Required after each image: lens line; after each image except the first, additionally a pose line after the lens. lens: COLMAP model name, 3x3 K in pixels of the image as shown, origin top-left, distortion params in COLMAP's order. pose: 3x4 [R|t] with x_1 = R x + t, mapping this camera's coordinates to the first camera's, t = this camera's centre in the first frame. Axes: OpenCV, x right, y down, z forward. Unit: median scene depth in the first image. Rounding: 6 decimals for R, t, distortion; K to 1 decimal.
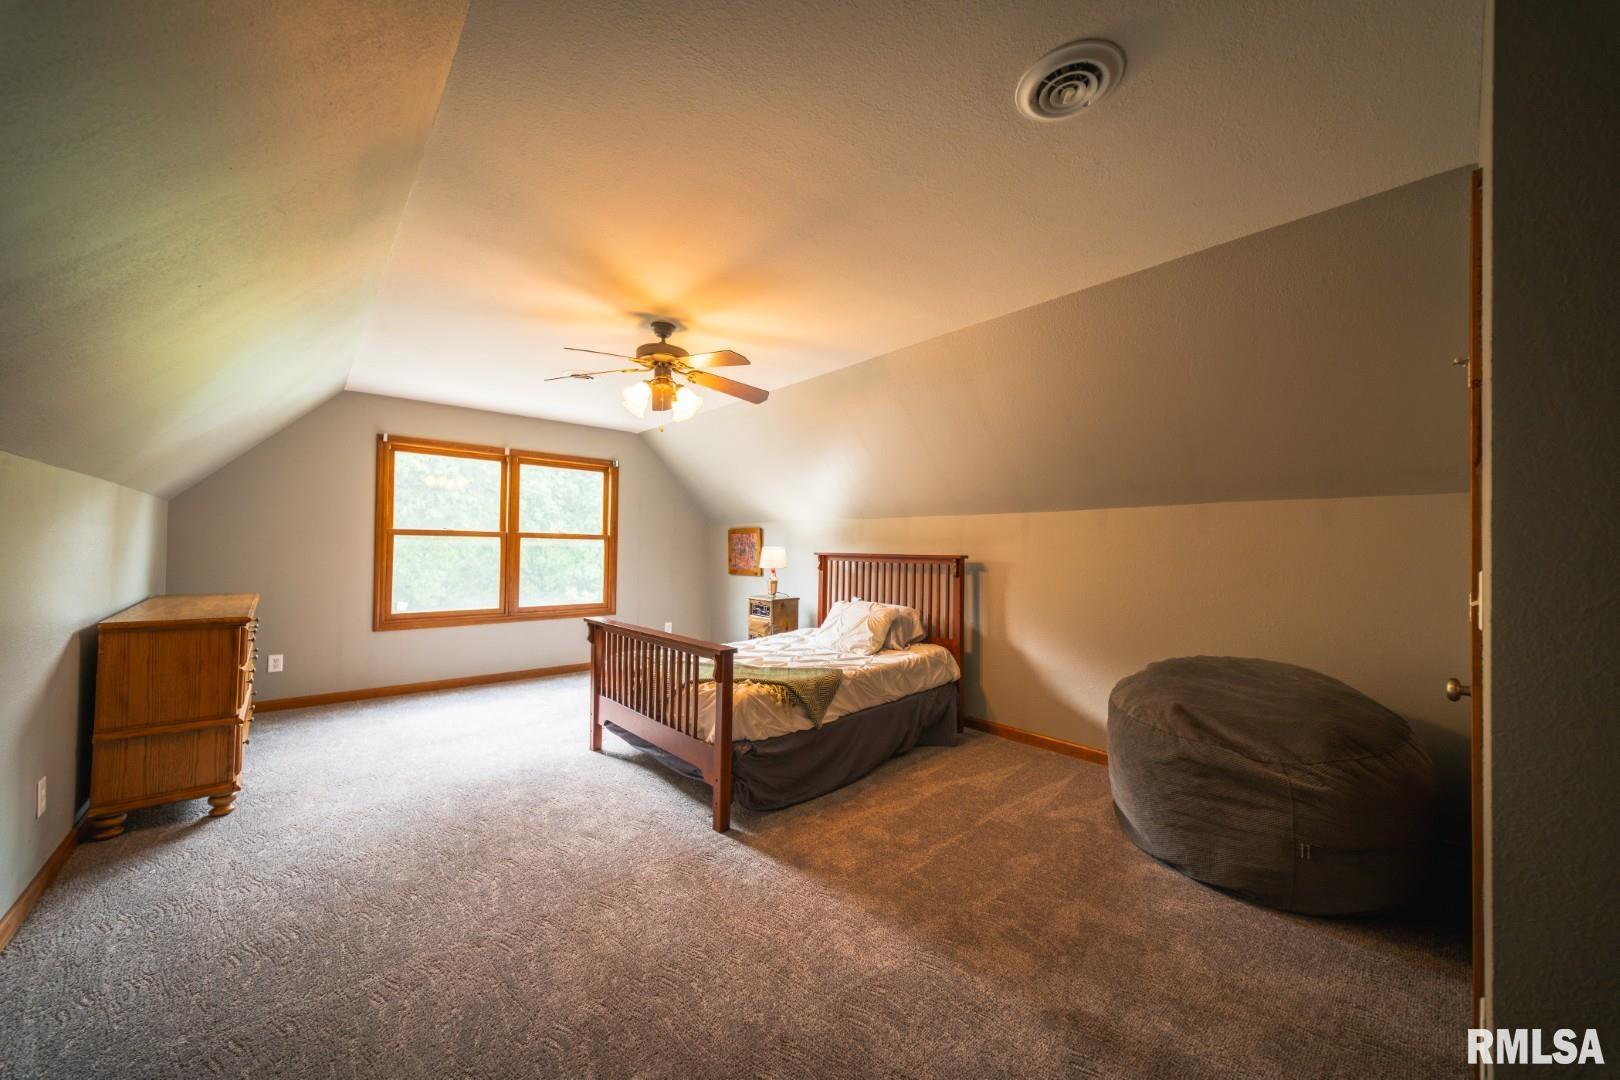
lens RADIAL K [[569.0, 0, 810.0], [0, 569.0, 540.0], [0, 0, 1]] dist [0.007294, -0.005402]
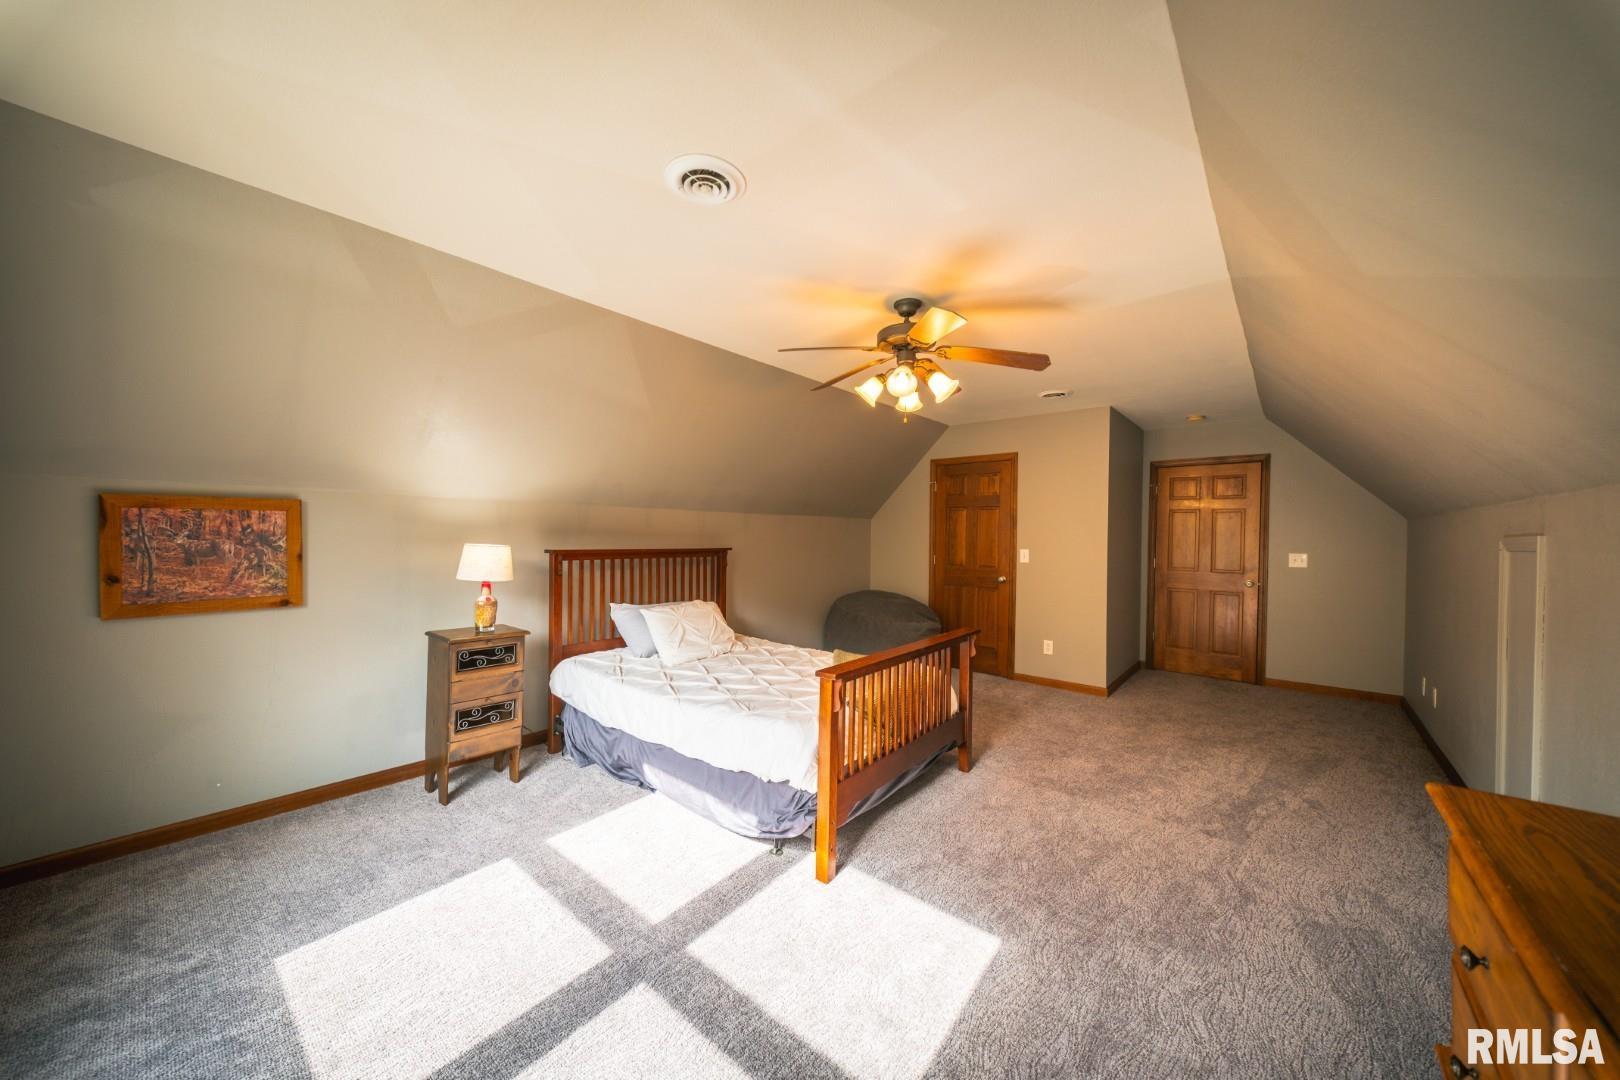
lens RADIAL K [[569.0, 0, 810.0], [0, 569.0, 540.0], [0, 0, 1]] dist [0.007294, -0.005402]
pose [[-0.156367, -0.012763, 0.987617, -0.673796], [-0.019726, 0.999757, 0.009796, -0.001941], [-0.987502, -0.017950, -0.156581, 0.773793]]
